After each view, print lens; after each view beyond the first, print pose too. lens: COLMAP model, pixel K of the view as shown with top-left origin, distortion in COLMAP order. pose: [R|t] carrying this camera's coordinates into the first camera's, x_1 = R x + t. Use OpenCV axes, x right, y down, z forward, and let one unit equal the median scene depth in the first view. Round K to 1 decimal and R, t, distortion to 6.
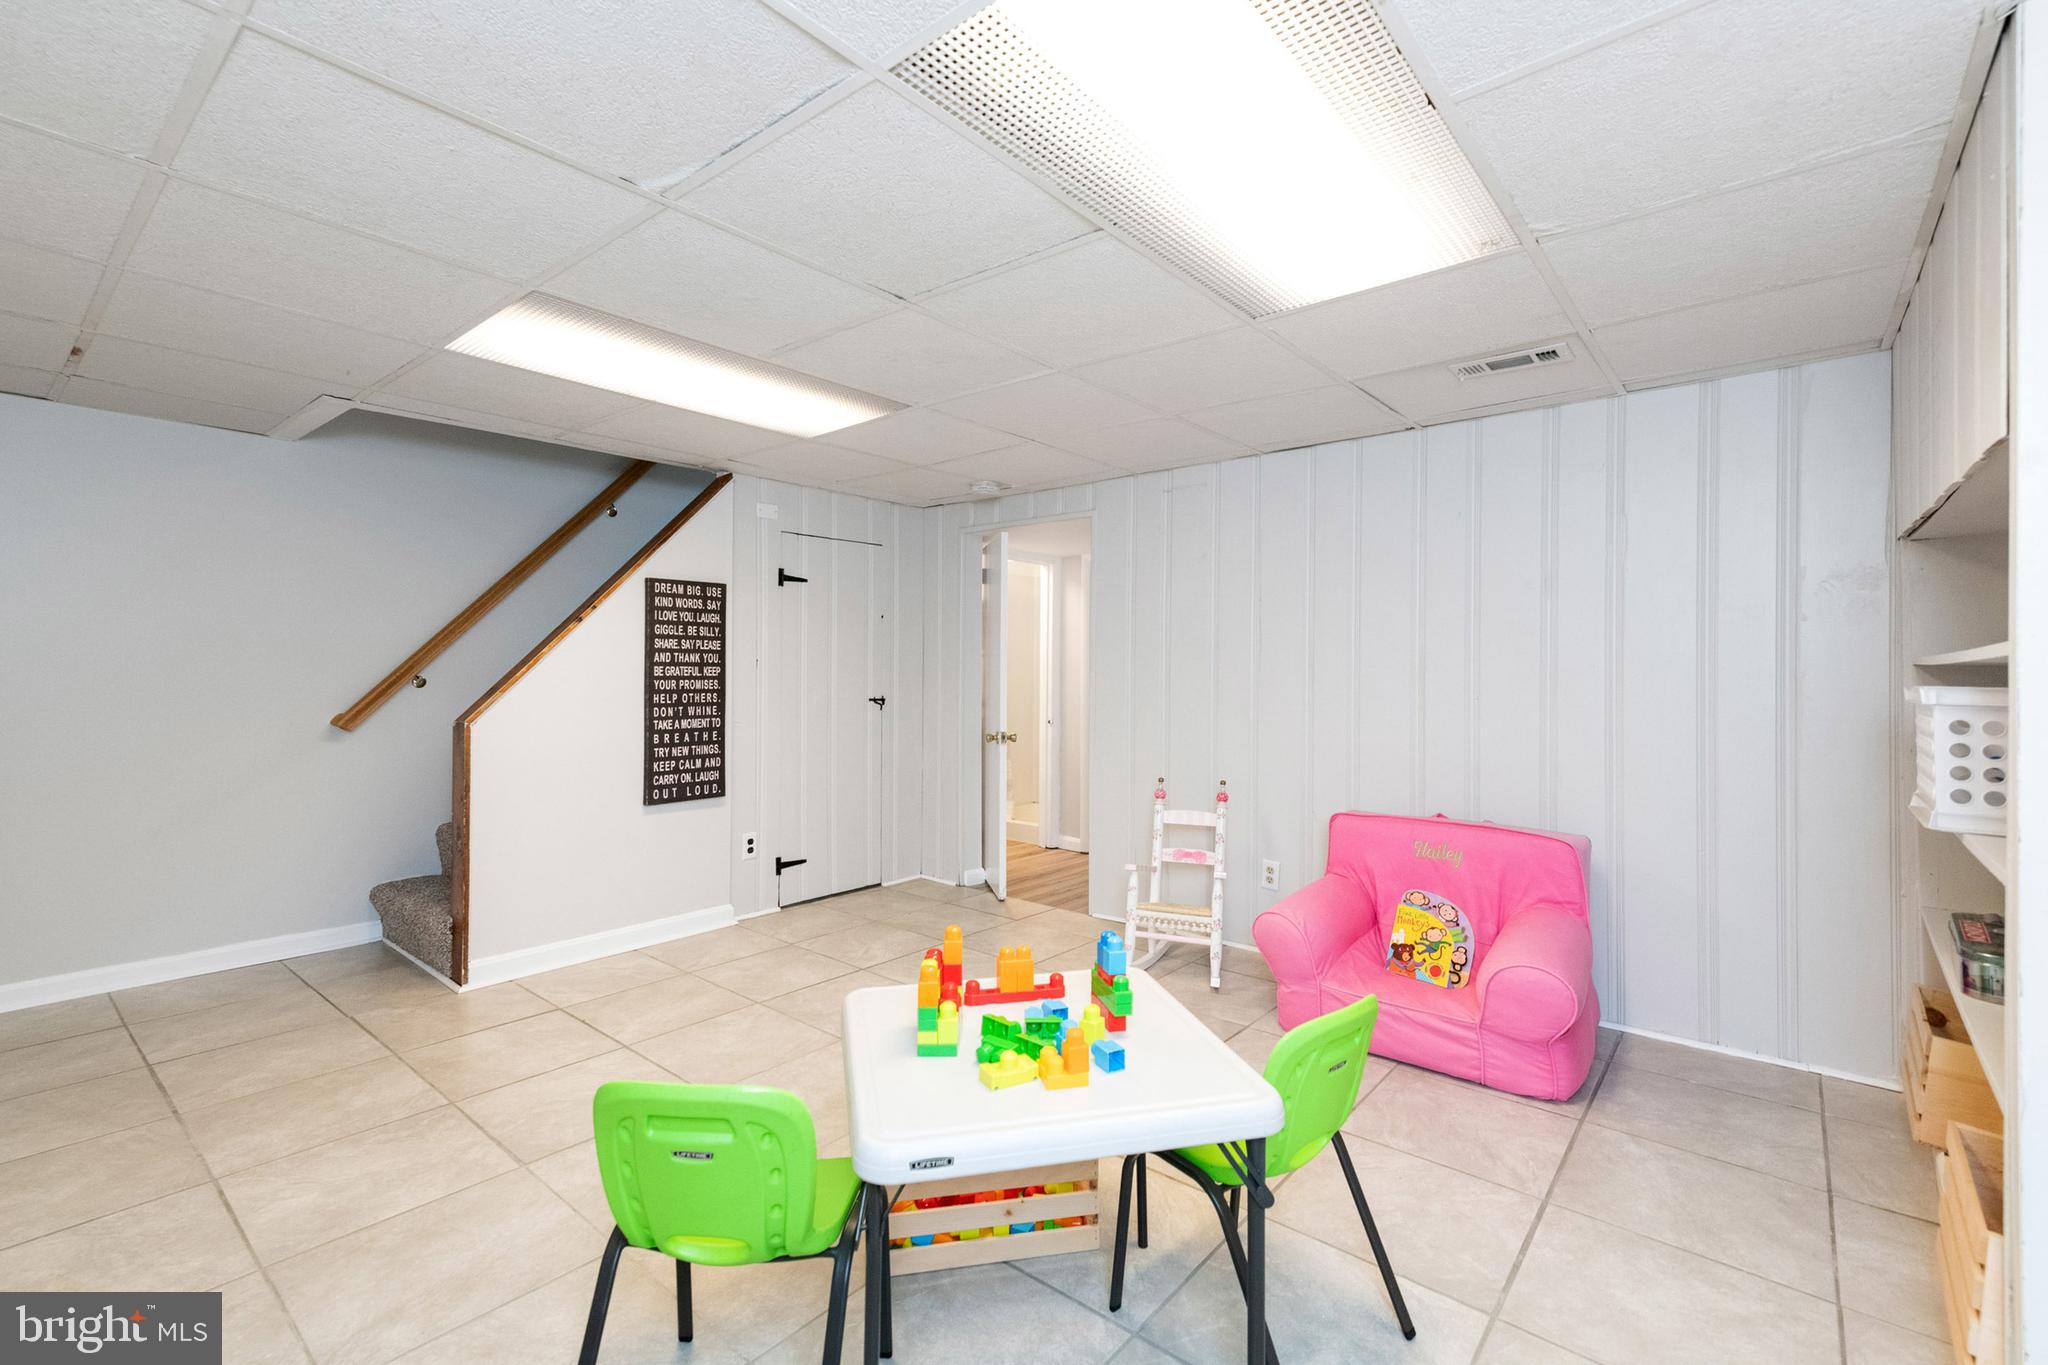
lens RADIAL K [[907.9, 0, 1018.2], [0, 907.9, 661.5], [0, 0, 1]] dist [0.030235, 0.000059]
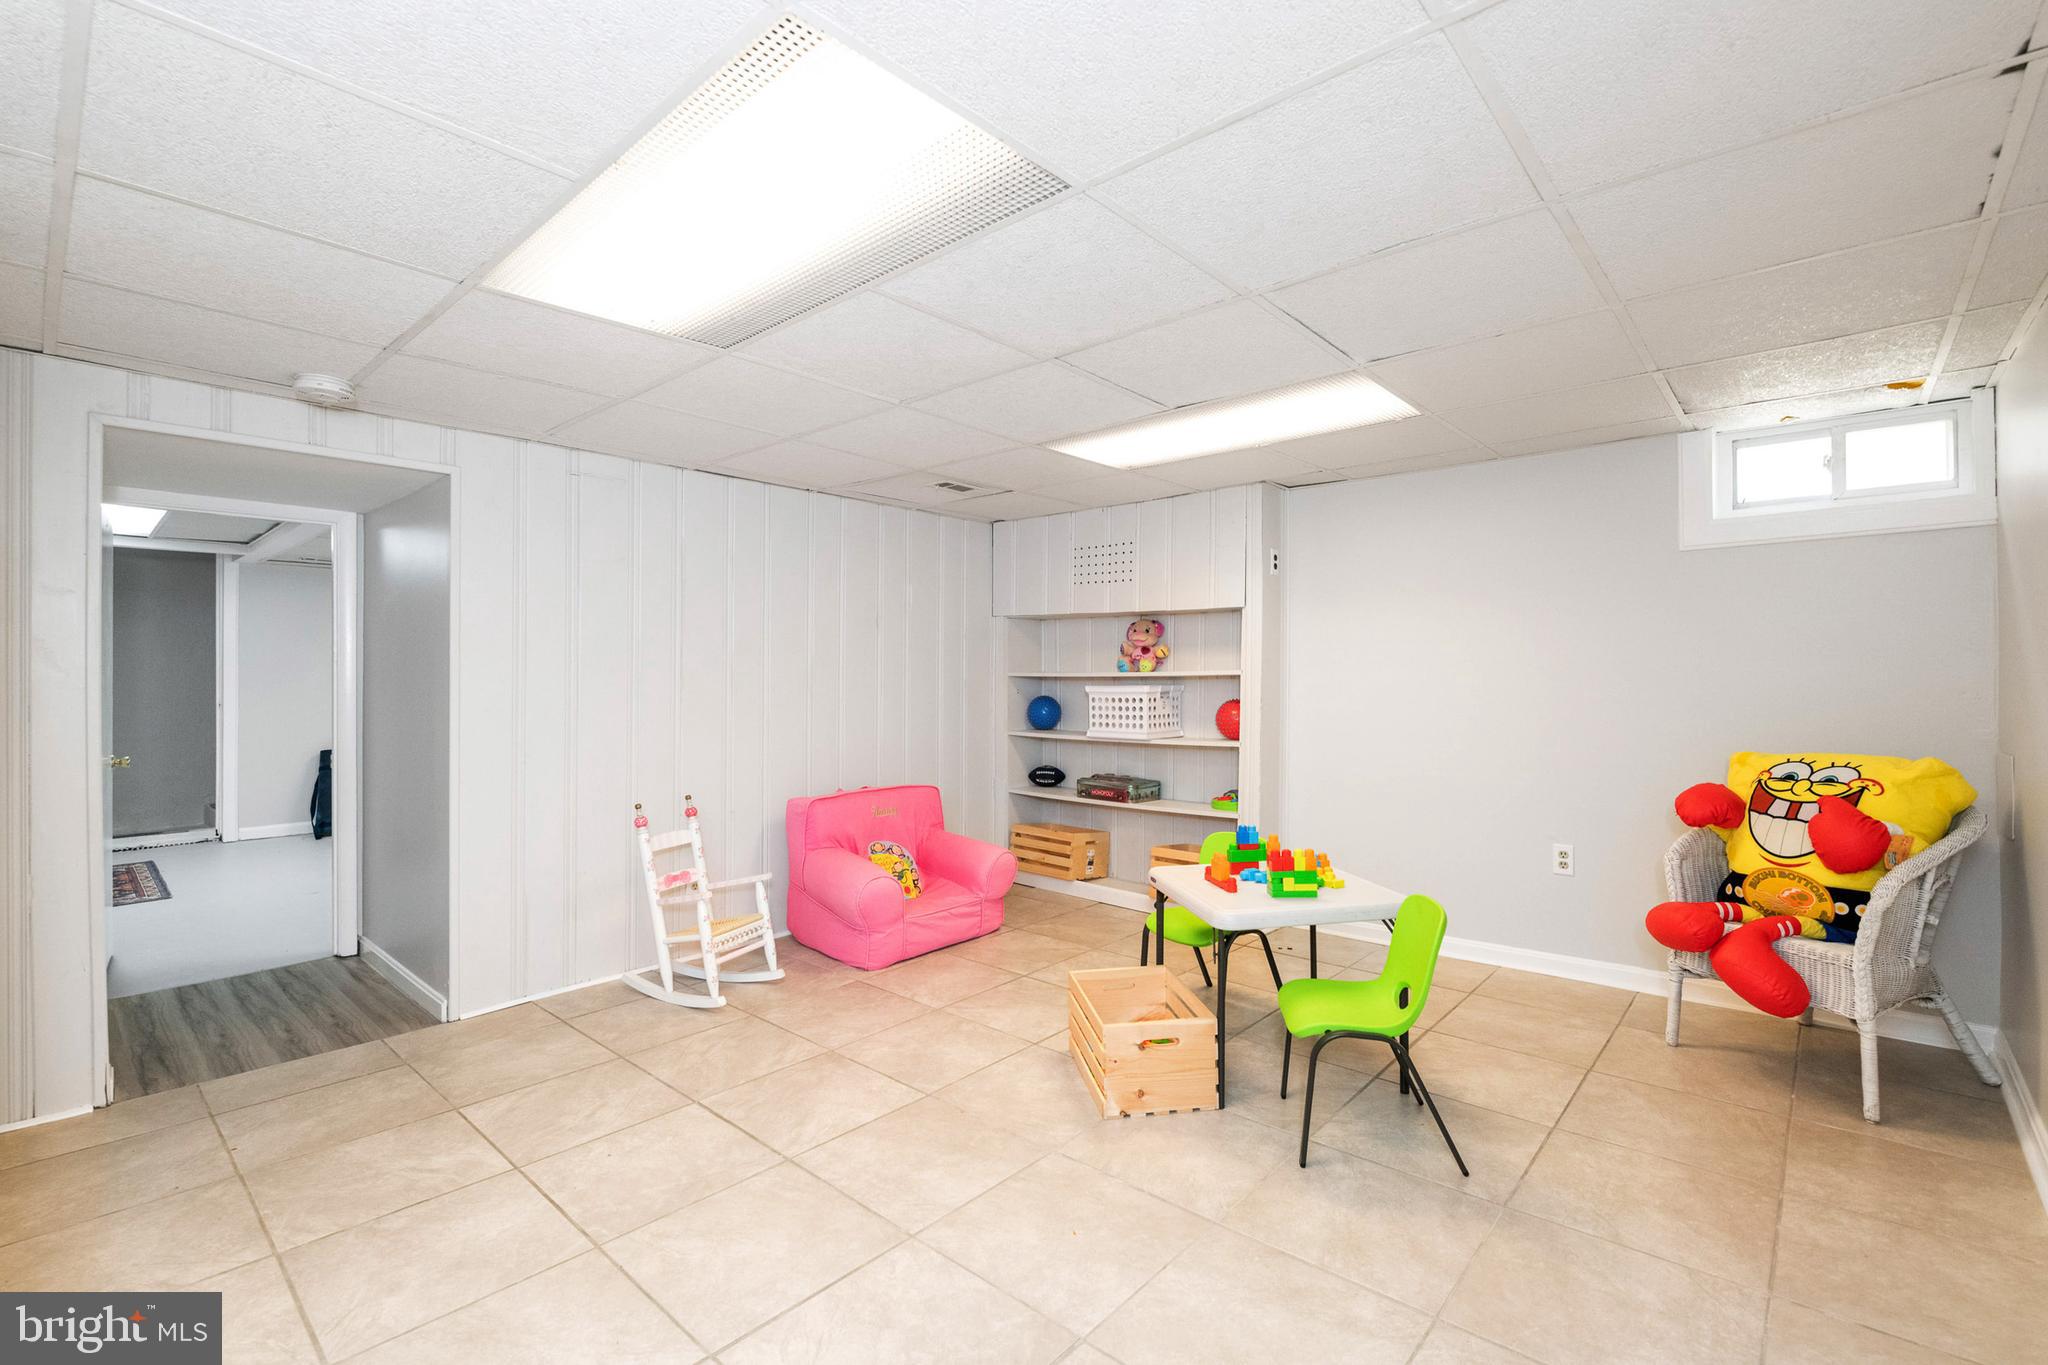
lens RADIAL K [[901.6, 0, 1023.5], [0, 901.6, 668.6], [0, 0, 1]] dist [-0.022758, 0.000099]
pose [[0.023627, 0.005102, 0.999708, -0.751843], [0.002594, 0.999983, -0.005165, -0.000688], [-0.999717, 0.002715, 0.023614, 0.621350]]
